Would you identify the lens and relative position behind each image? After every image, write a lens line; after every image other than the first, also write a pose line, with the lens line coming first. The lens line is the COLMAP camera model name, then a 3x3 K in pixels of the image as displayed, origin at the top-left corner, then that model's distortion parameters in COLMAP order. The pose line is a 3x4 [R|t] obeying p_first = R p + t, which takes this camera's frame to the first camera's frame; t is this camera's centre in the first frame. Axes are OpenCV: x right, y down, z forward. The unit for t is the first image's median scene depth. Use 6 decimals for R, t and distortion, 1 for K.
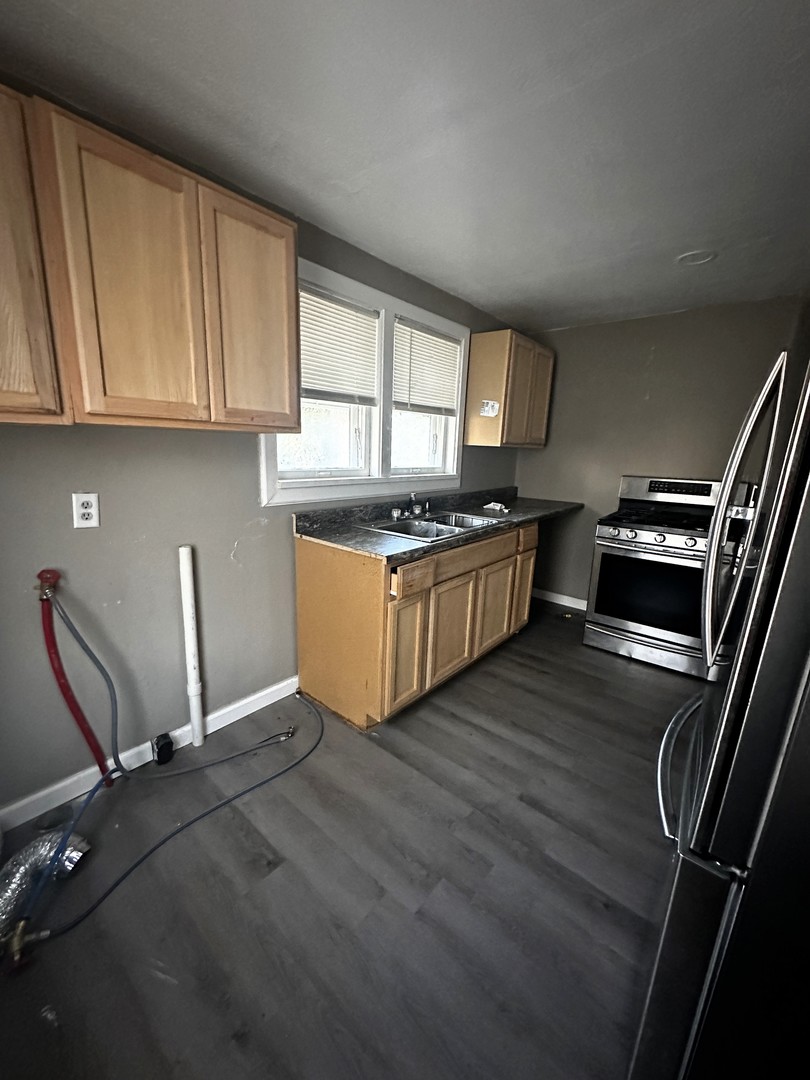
lens RADIAL K [[430.3, 0, 405.0], [0, 430.3, 540.0], [0, 0, 1]] dist [-0.001340, 0.000061]
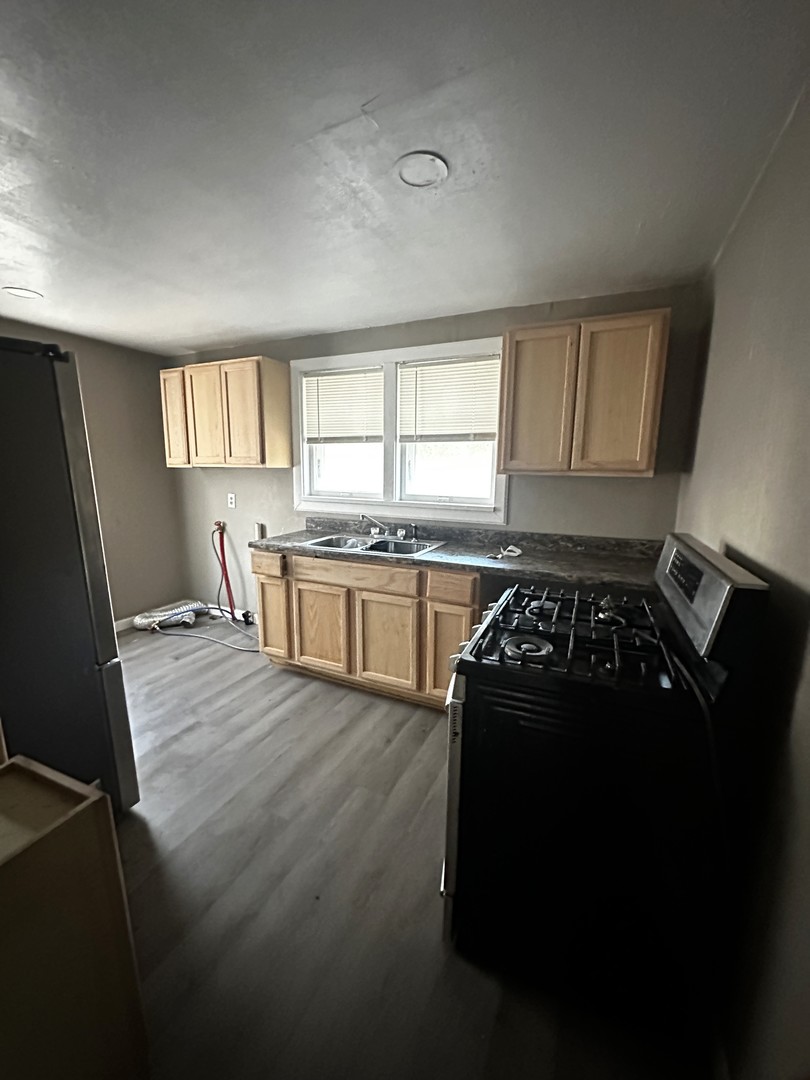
lens RADIAL K [[430.3, 0, 405.0], [0, 430.3, 540.0], [0, 0, 1]] dist [-0.001340, 0.000061]
pose [[0.261487, 0.136159, -0.955555, 1.283220], [-0.209397, 0.974424, 0.081546, -0.173809], [0.942219, 0.178767, 0.283311, 0.861503]]
